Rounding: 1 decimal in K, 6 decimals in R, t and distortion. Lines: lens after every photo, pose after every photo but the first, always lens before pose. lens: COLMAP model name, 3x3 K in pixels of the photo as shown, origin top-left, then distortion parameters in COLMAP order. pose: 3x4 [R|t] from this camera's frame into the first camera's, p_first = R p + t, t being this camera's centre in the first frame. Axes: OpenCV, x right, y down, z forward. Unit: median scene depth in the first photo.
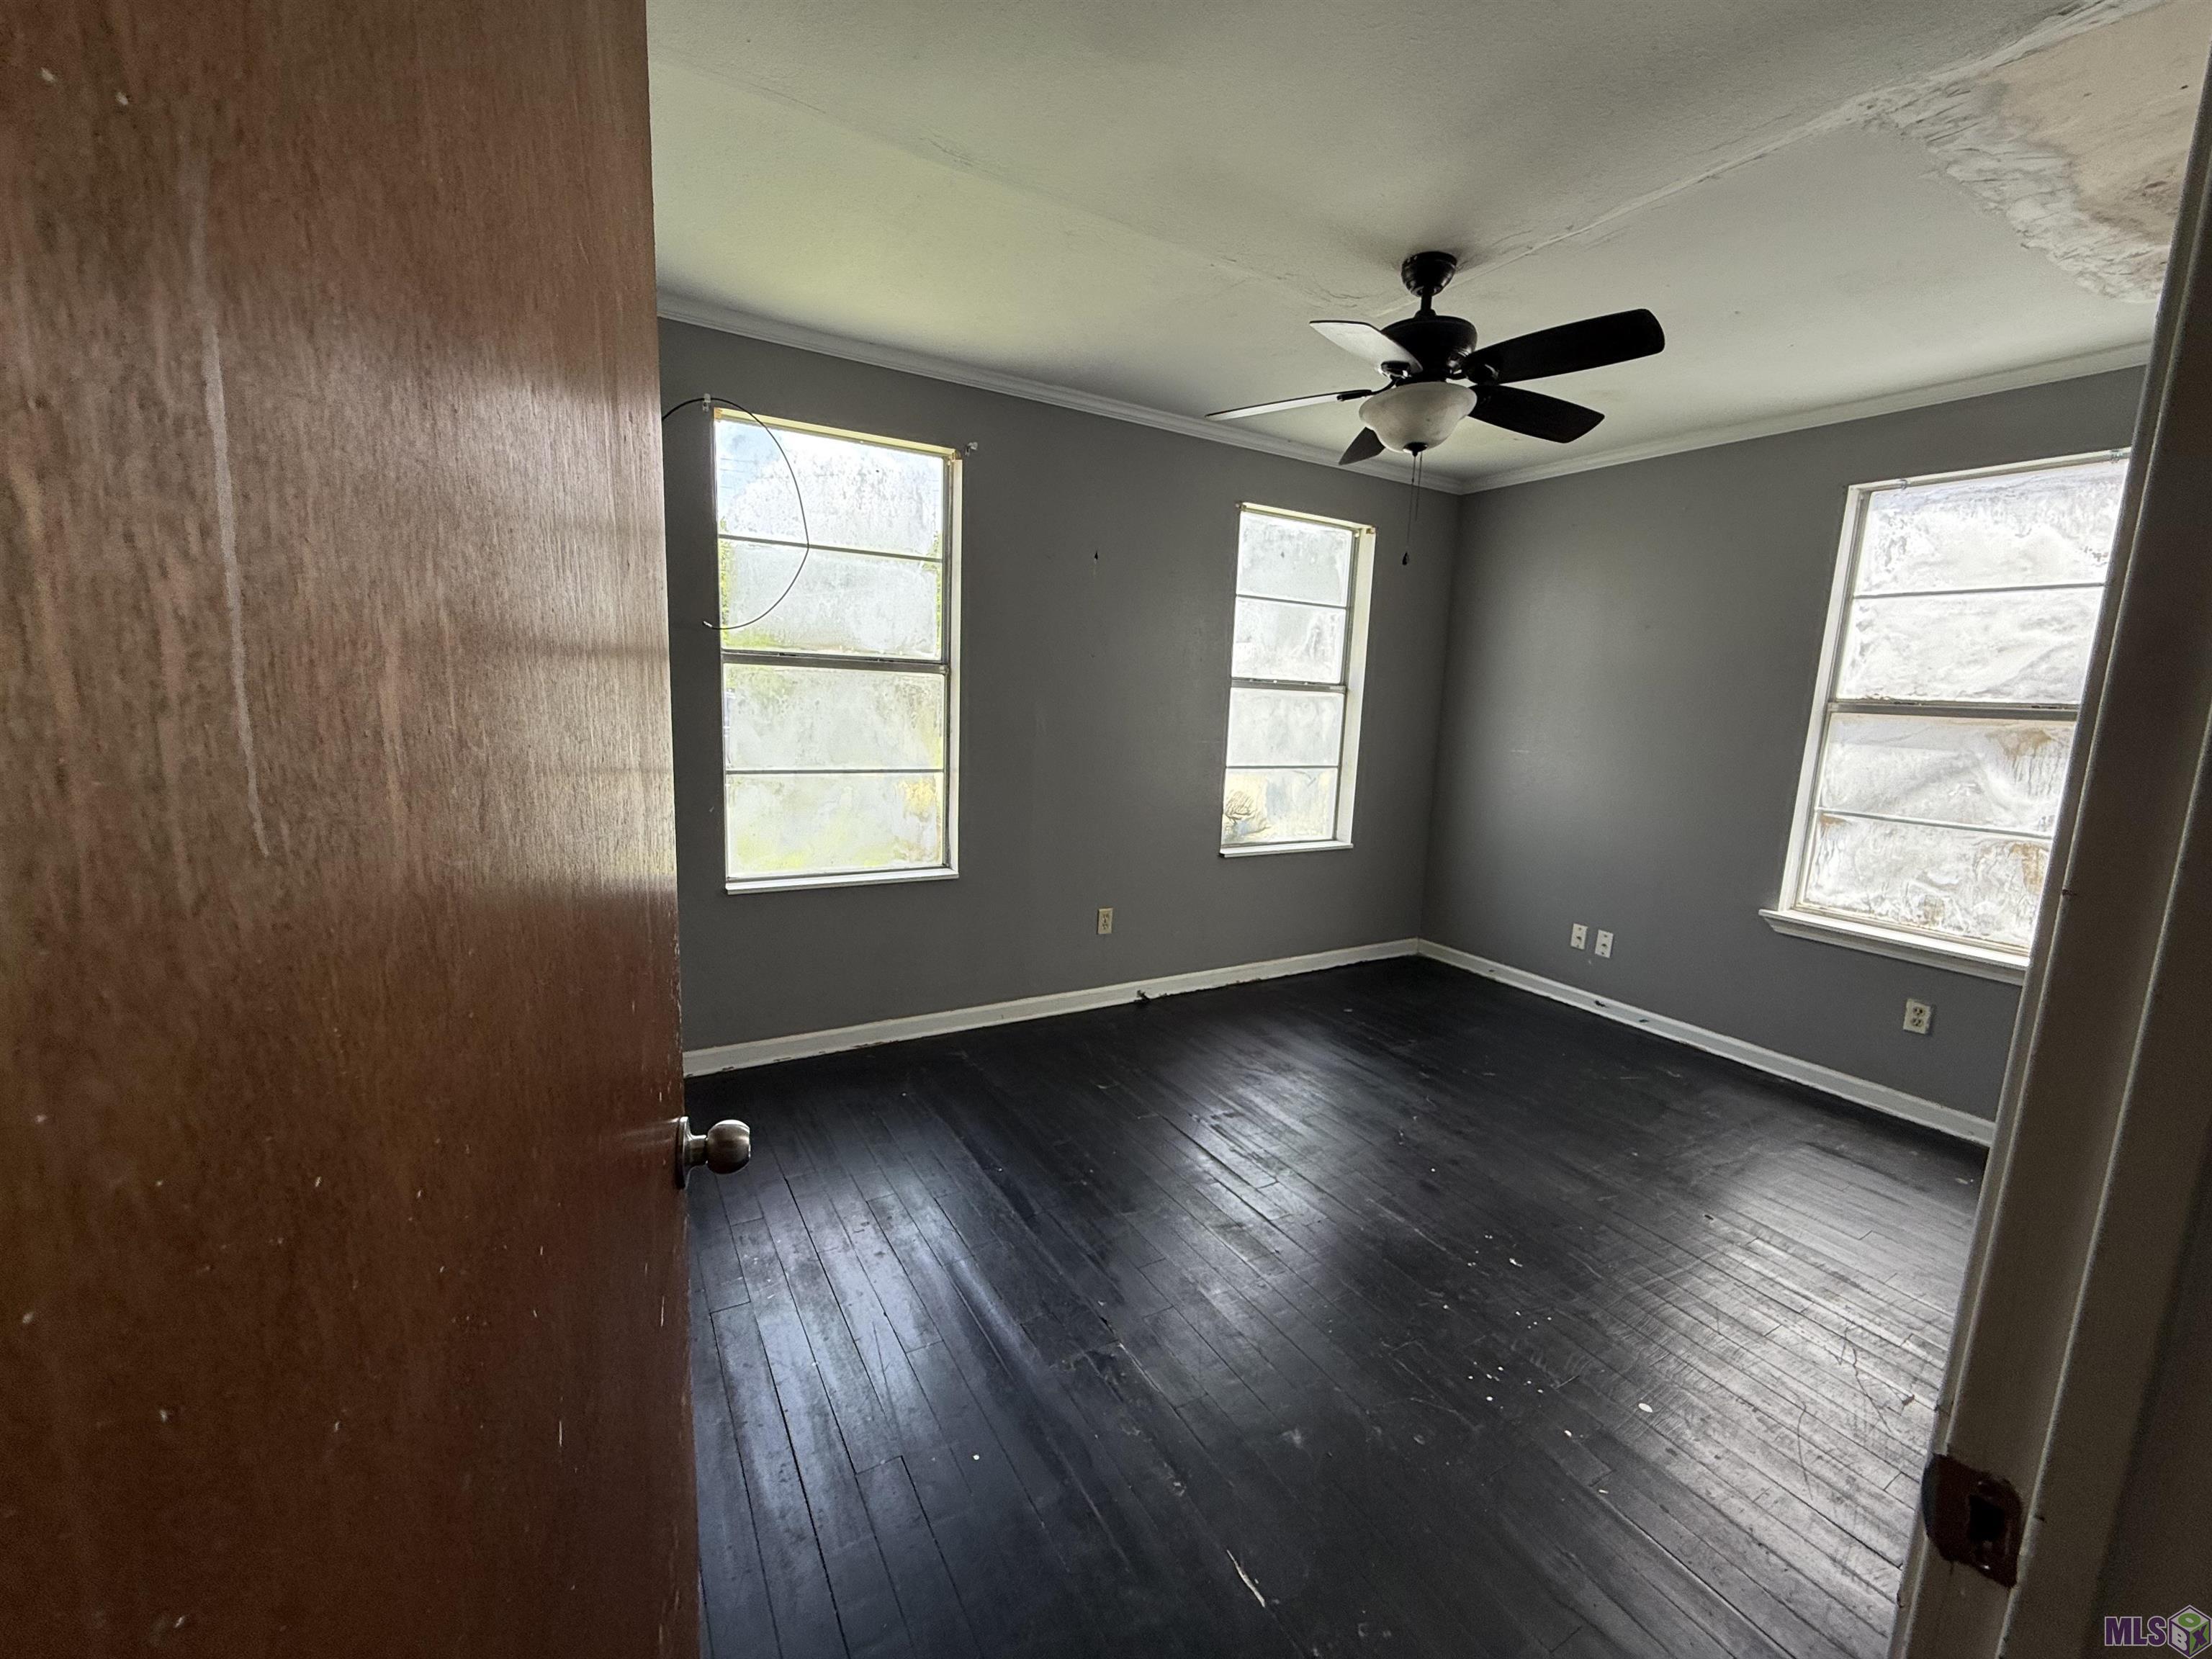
lens RADIAL K [[885.2, 0, 1104.5], [0, 885.2, 826.7], [0, 0, 1]] dist [-0.001397, 0.000081]
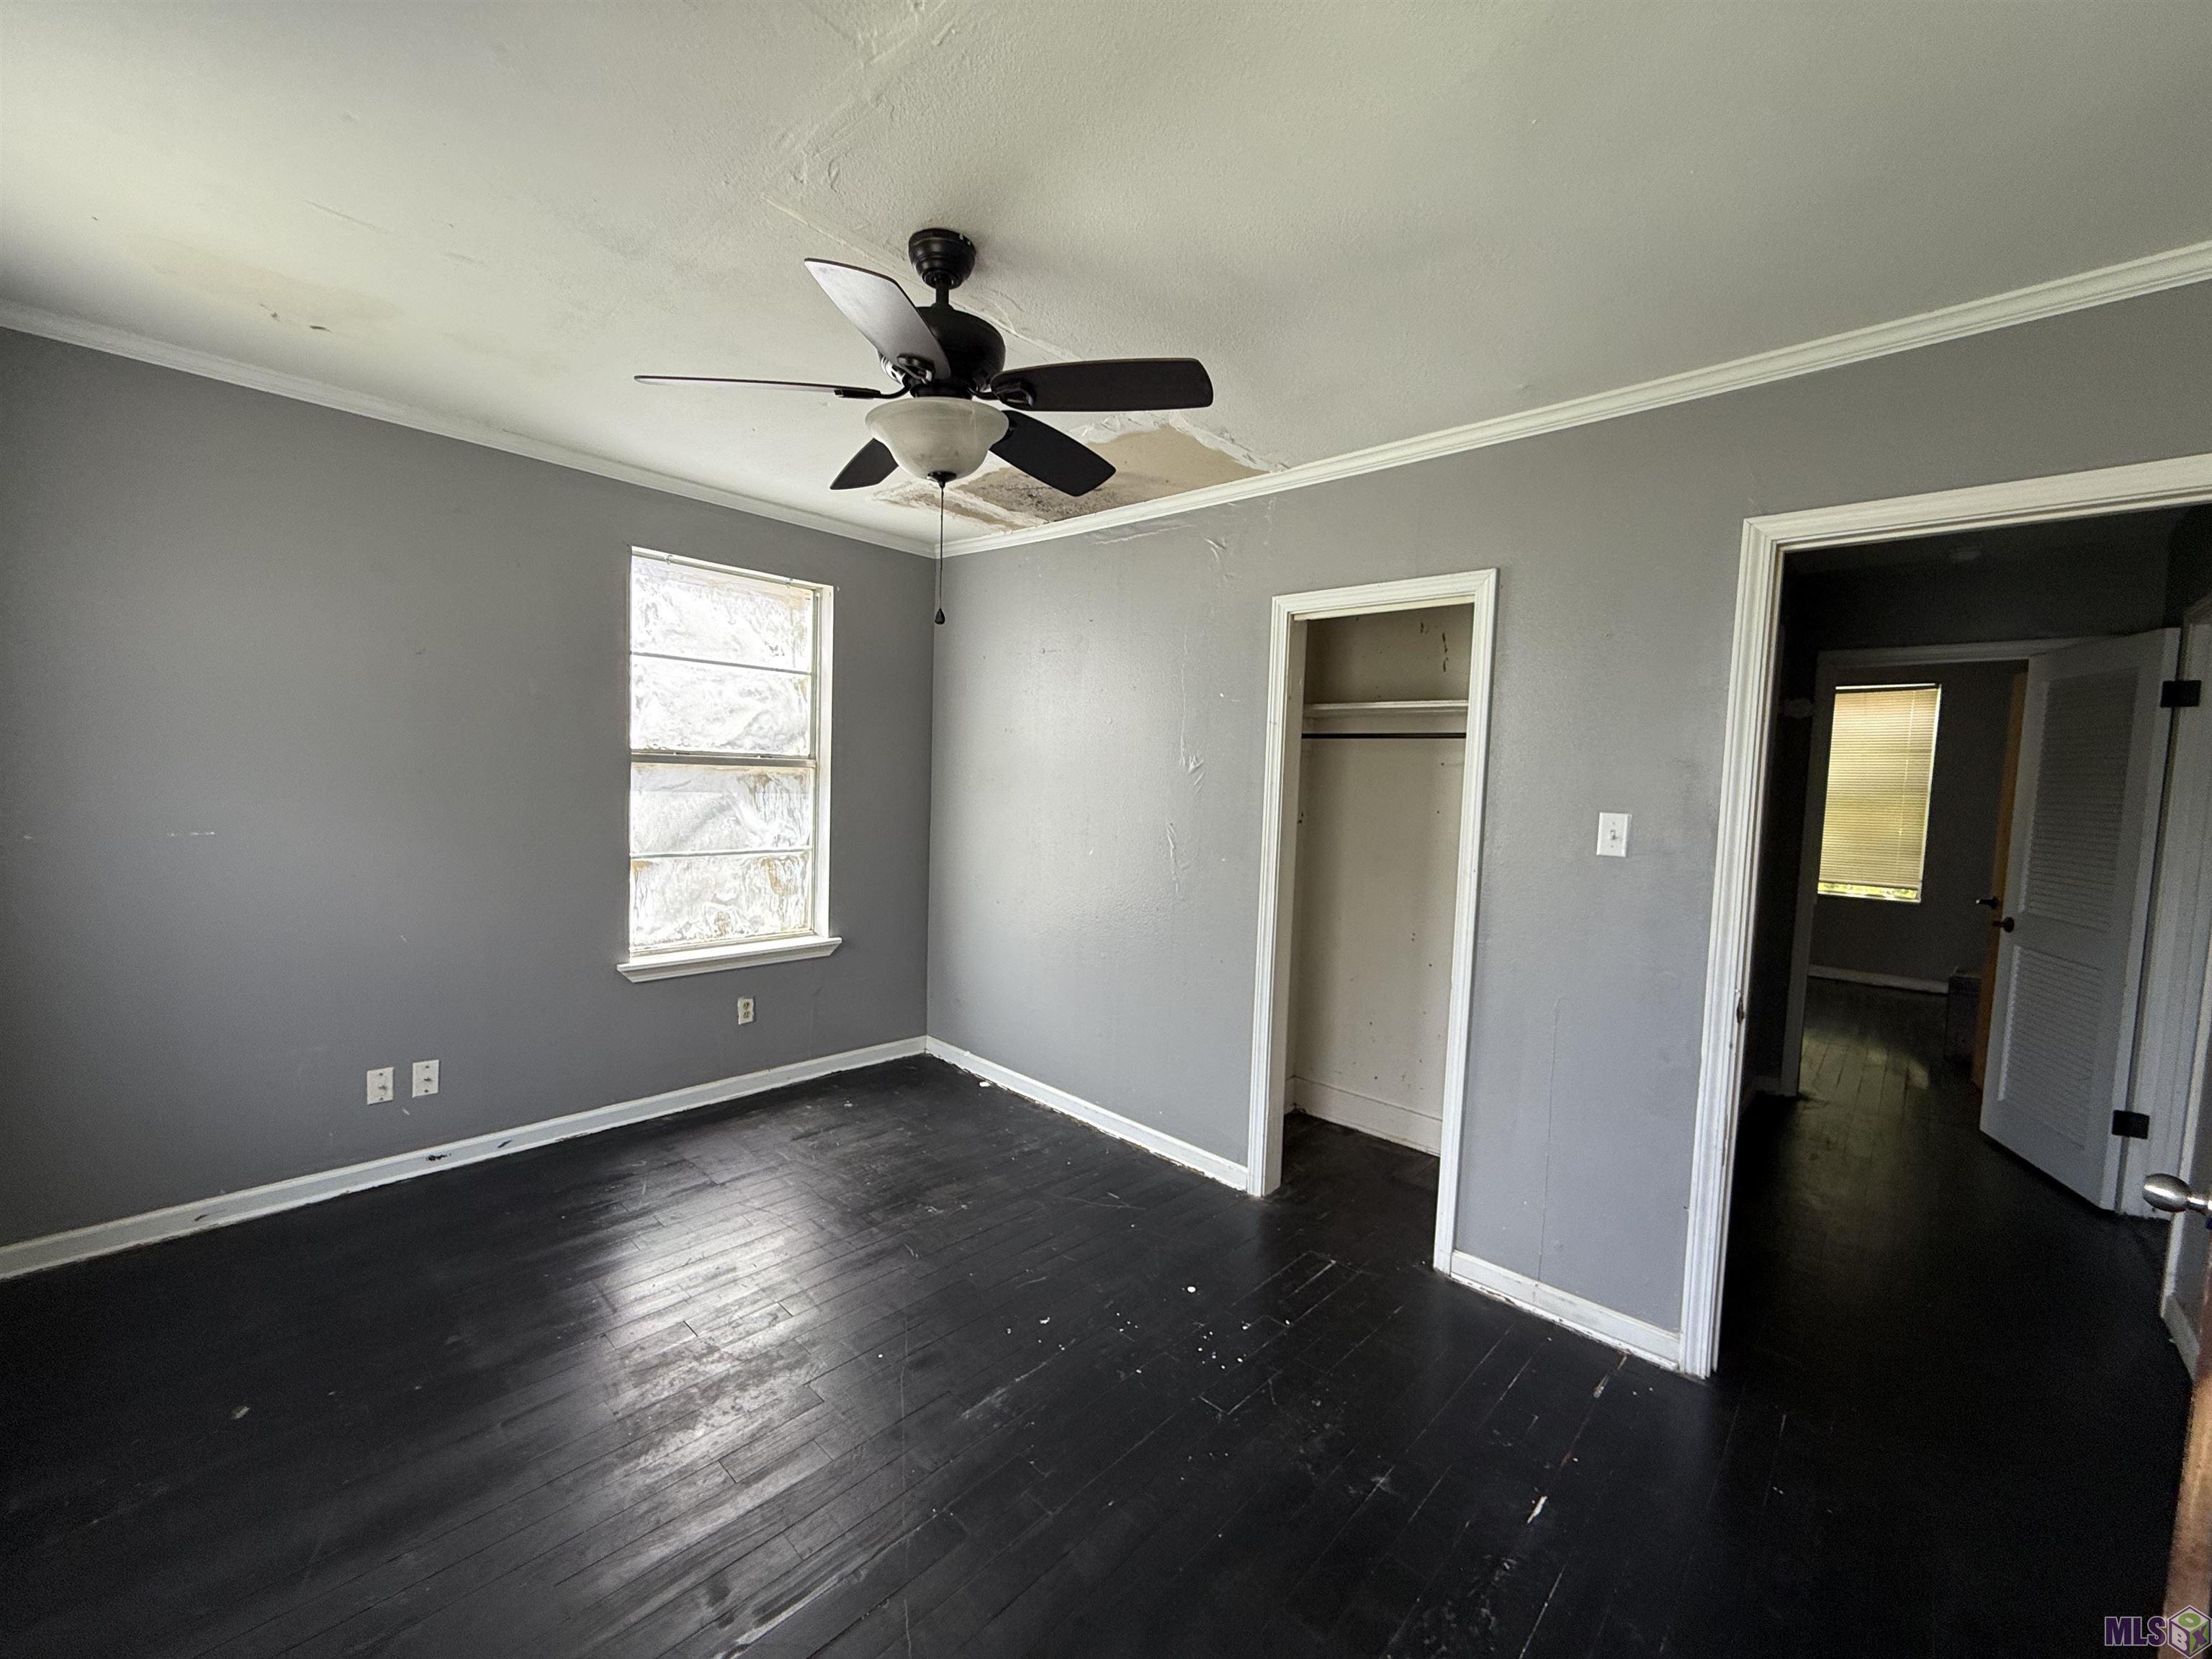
lens RADIAL K [[885.2, 0, 1104.3], [0, 885.2, 835.7], [0, 0, 1]] dist [-0.001397, 0.000081]
pose [[-0.285000, -0.112444, 0.951909, -0.350450], [0.105314, 0.983410, 0.147696, -0.147350], [-0.952724, 0.142343, -0.268430, 0.810187]]
